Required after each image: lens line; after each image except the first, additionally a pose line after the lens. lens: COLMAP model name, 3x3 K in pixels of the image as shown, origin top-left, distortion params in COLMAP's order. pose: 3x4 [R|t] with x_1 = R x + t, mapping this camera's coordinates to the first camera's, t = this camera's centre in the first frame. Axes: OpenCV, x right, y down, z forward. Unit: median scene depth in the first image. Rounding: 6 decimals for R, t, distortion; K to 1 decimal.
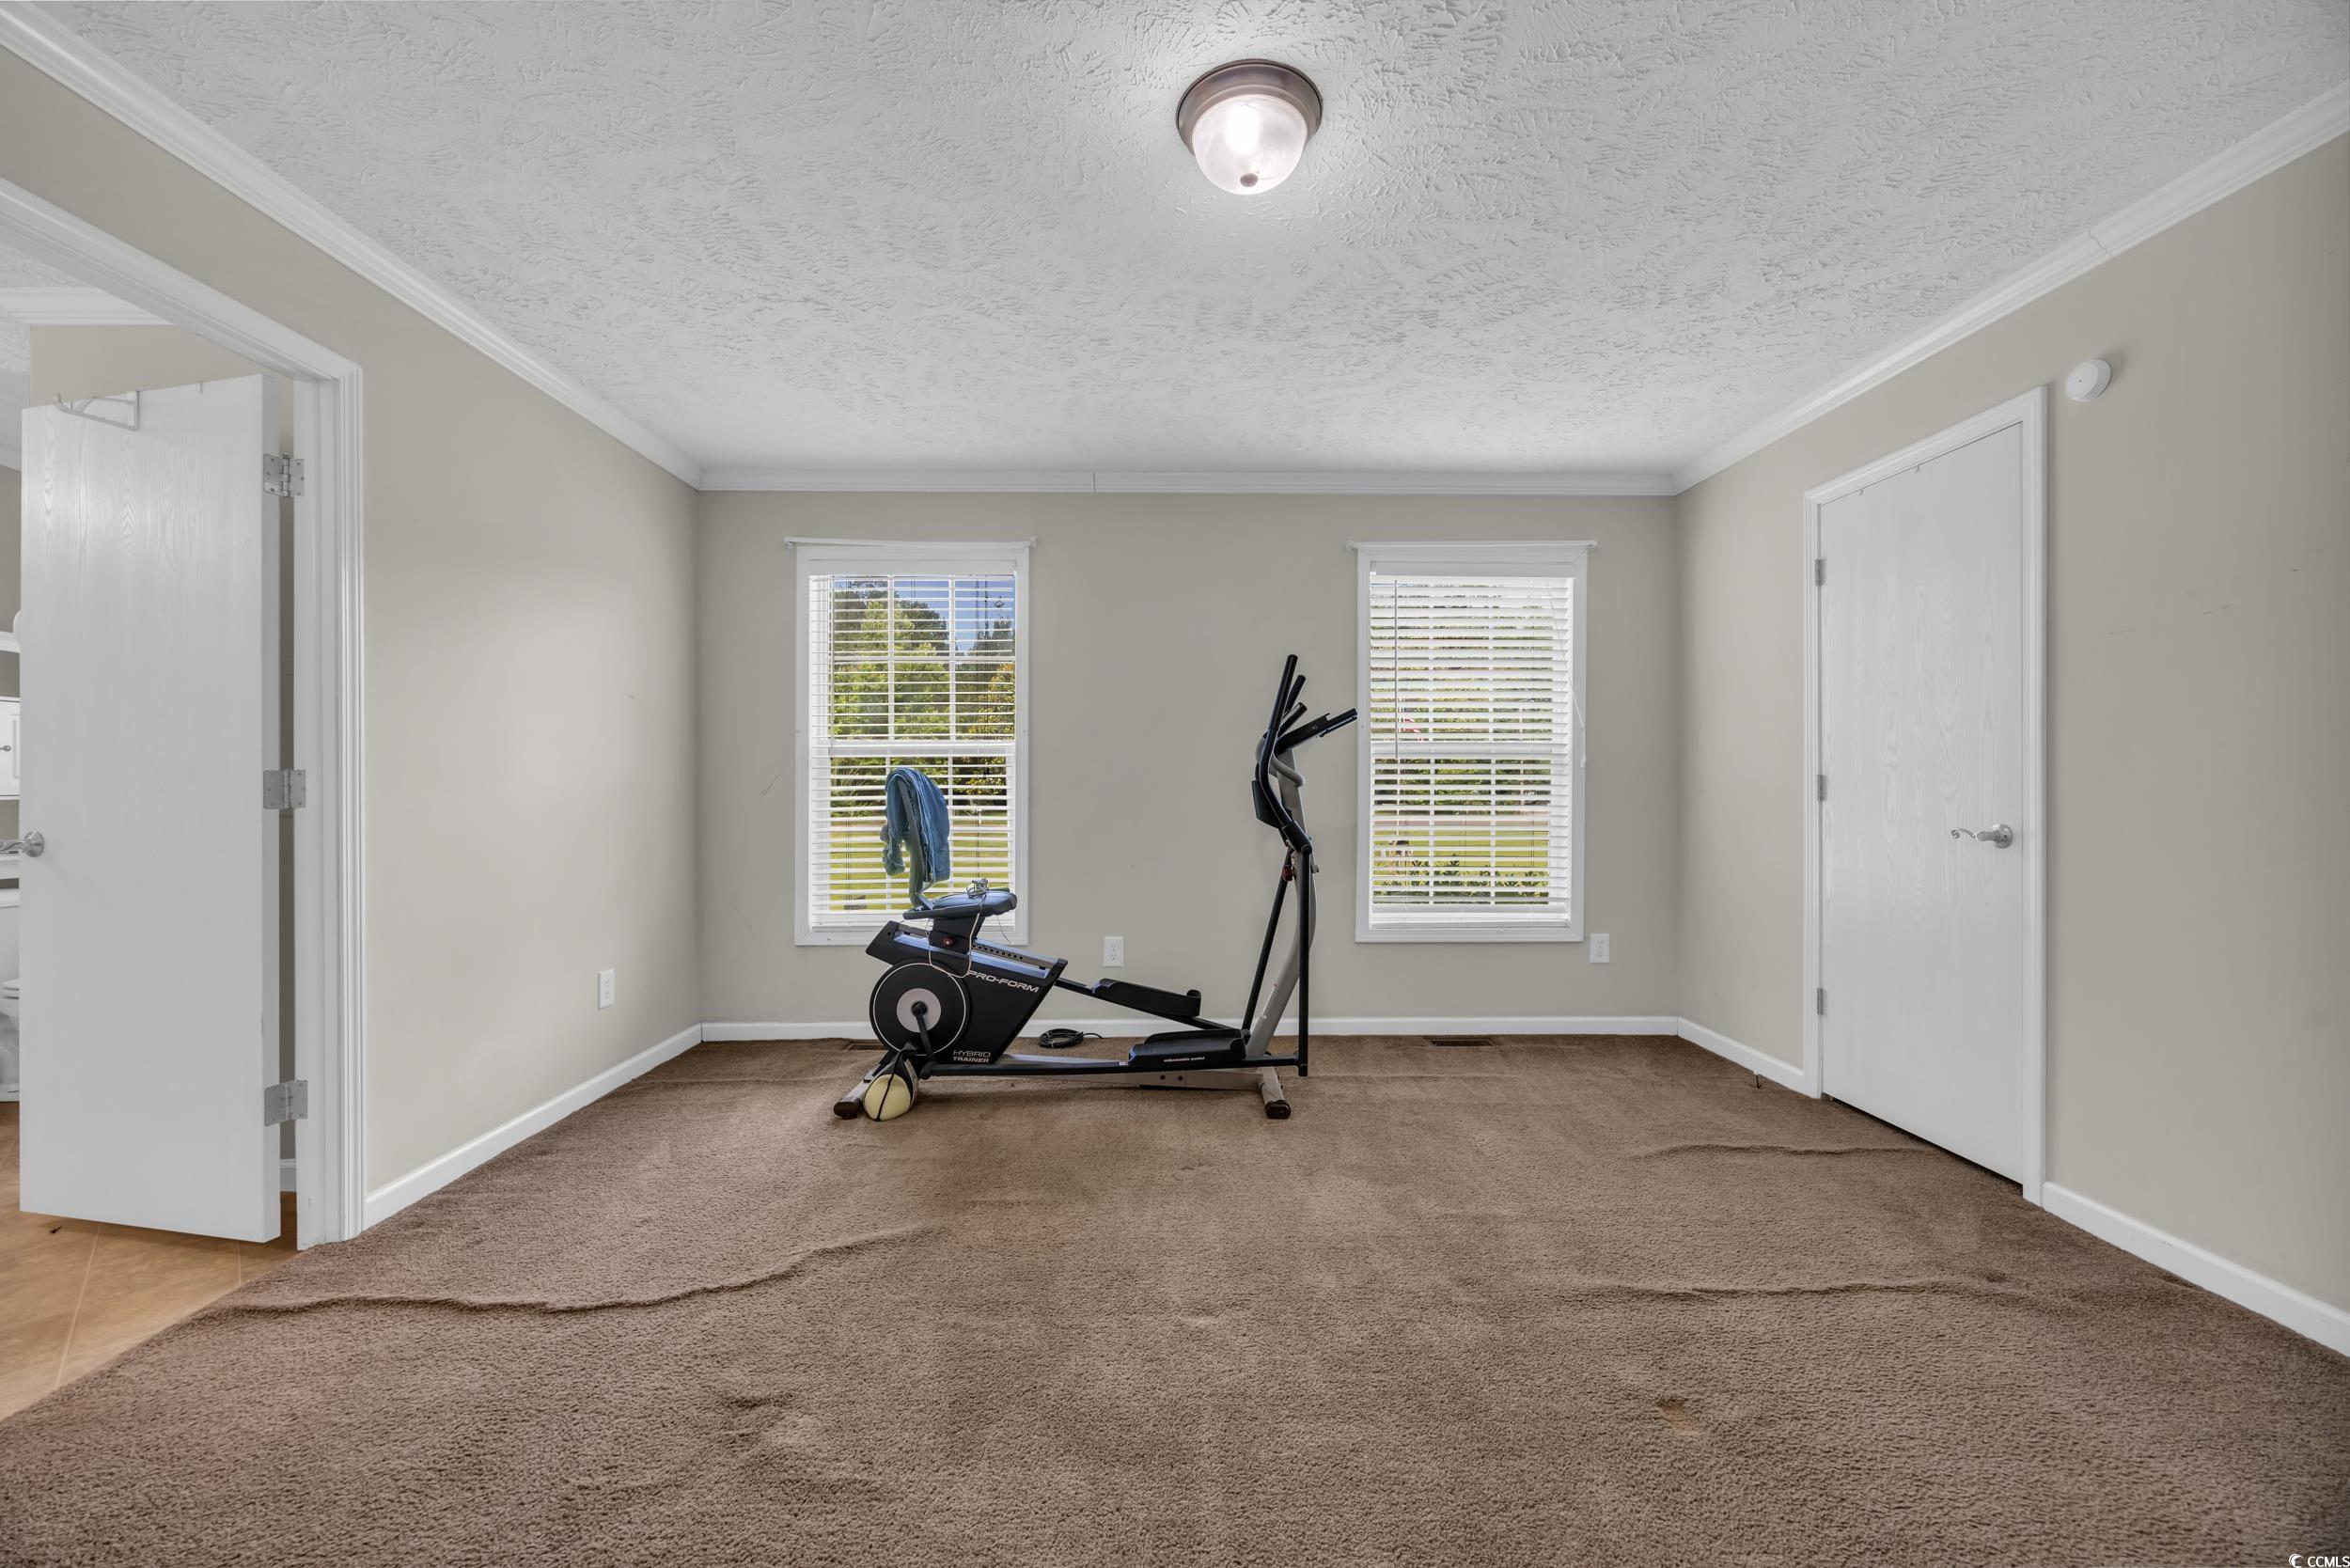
lens RADIAL K [[901.9, 0, 1177.5], [0, 901.9, 786.9], [0, 0, 1]] dist [-0.003435, 0.000204]
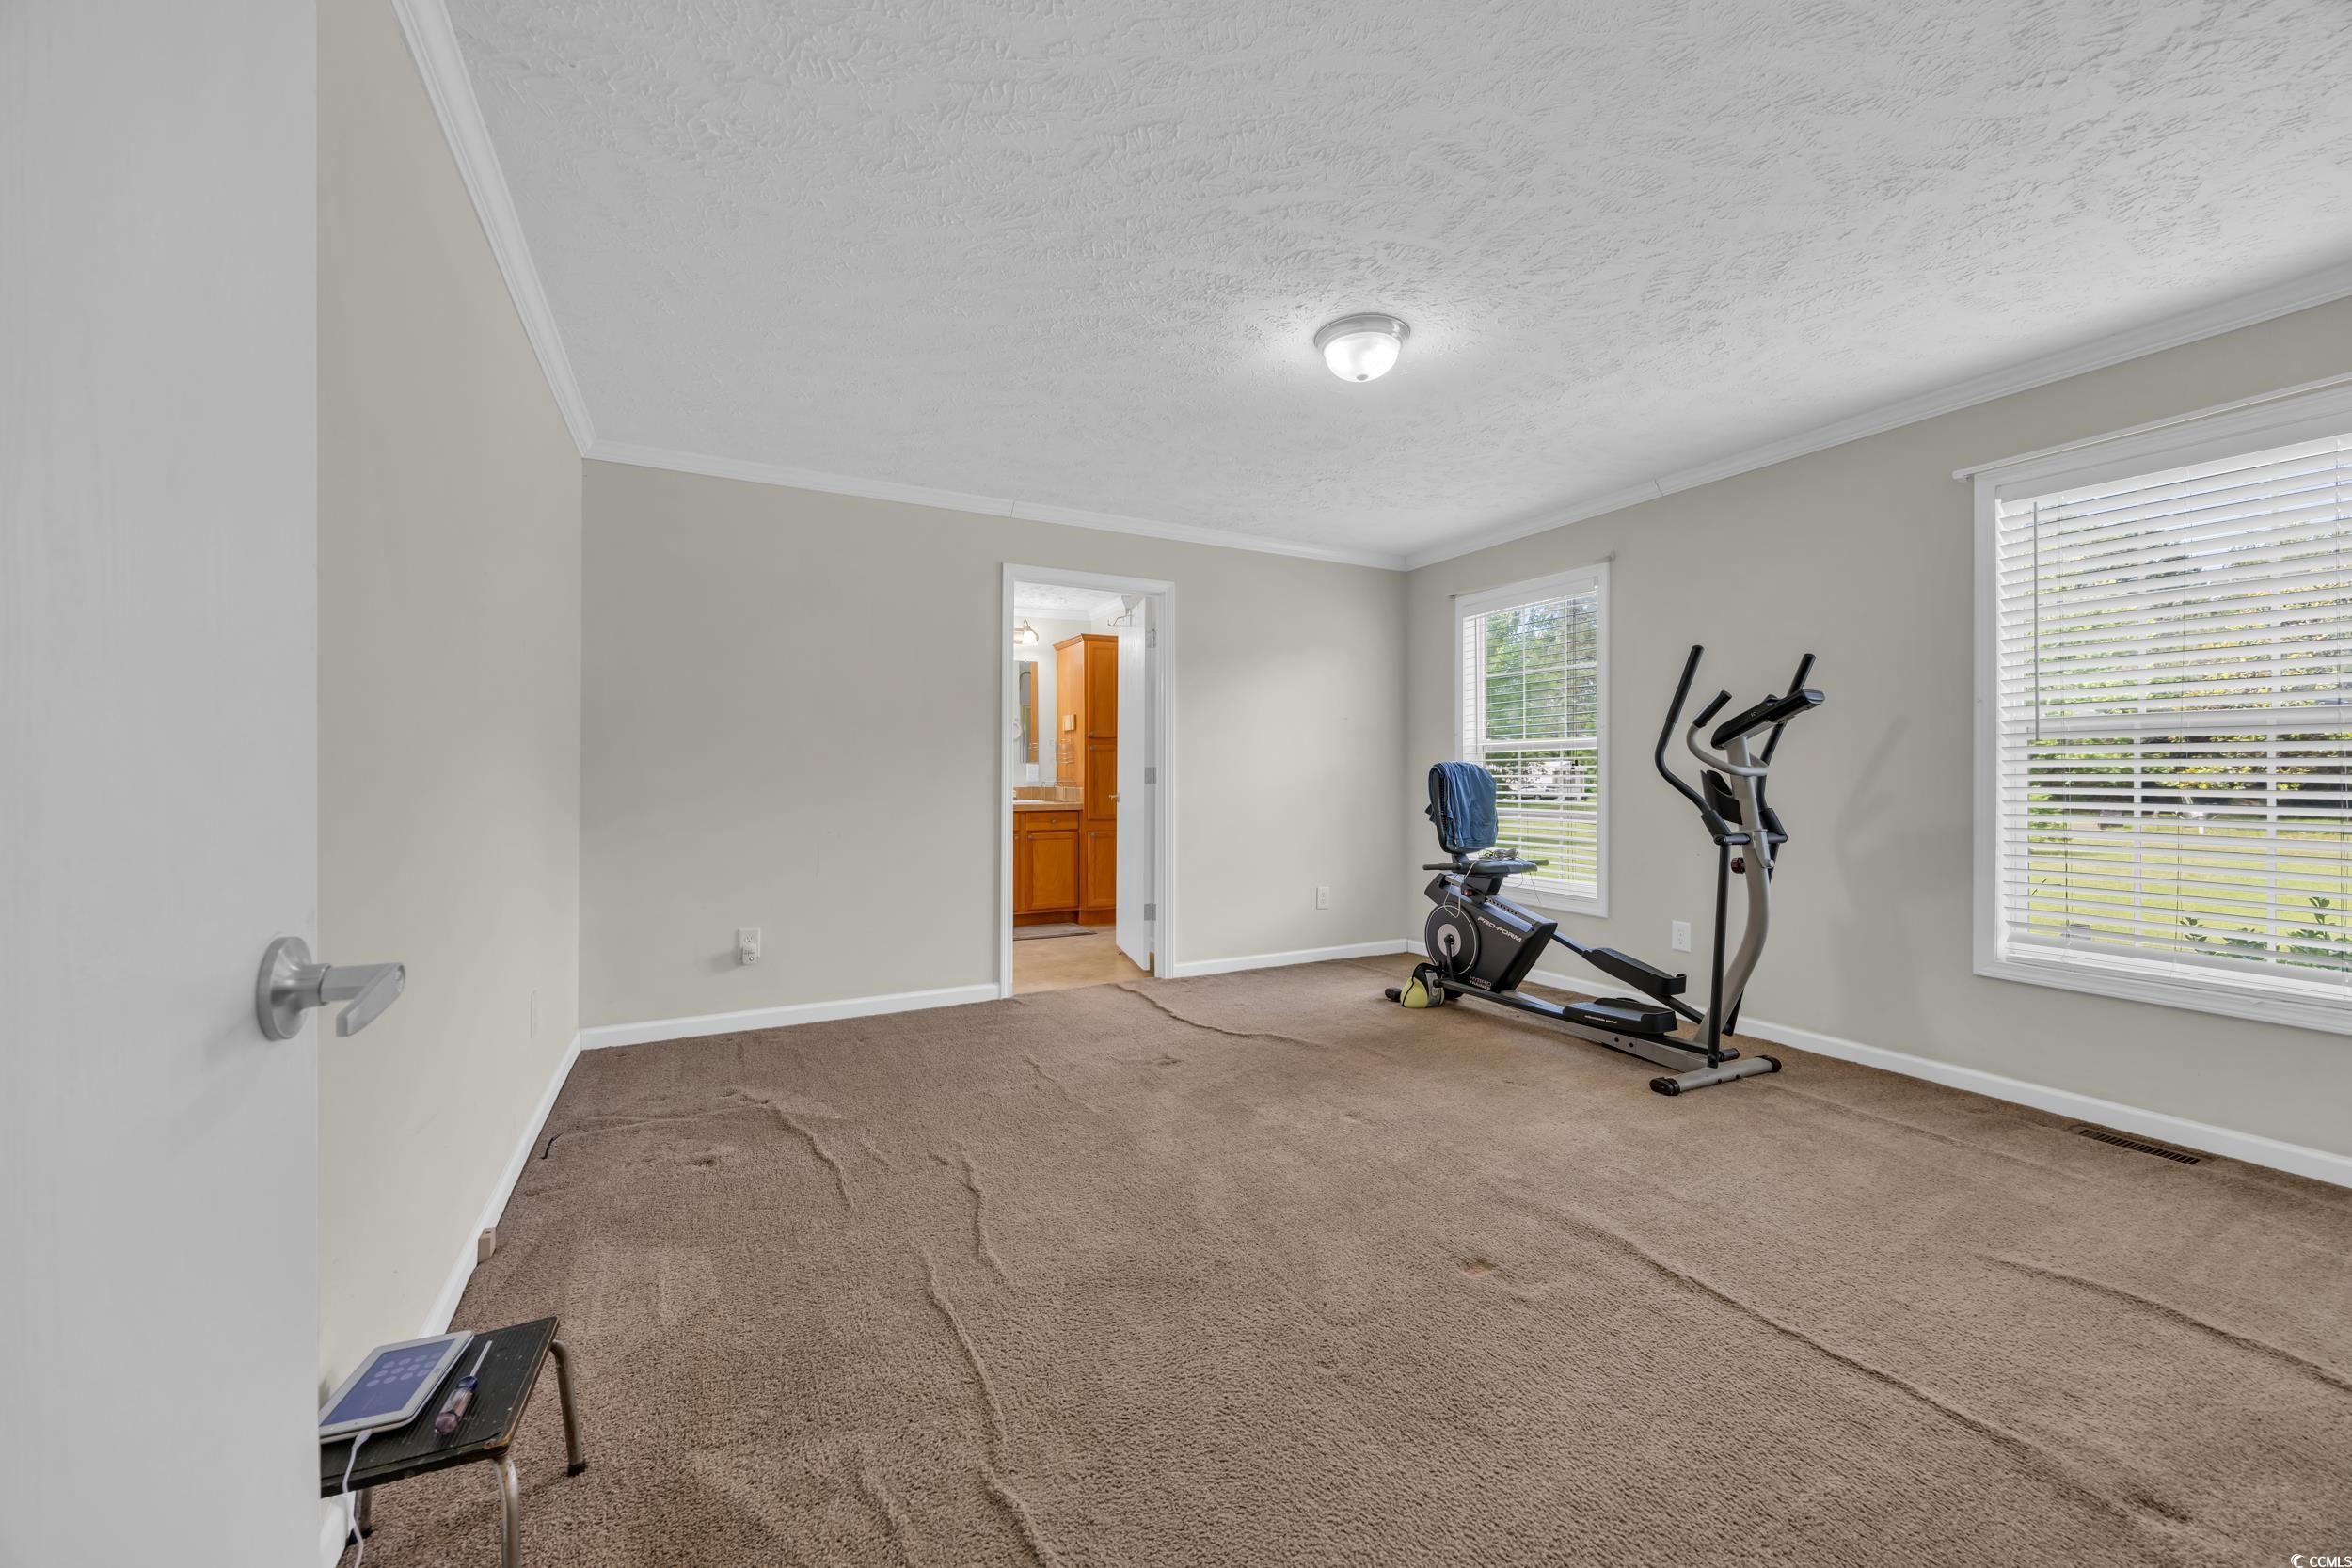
lens RADIAL K [[902.6, 0, 1154.8], [0, 902.6, 776.9], [0, 0, 1]] dist [-0.003435, 0.000204]
pose [[0.424237, 0.002647, -0.905547, 0.764299], [-0.003321, 0.999994, 0.001367, 0.001076], [0.905545, 0.002428, 0.424243, 0.021366]]
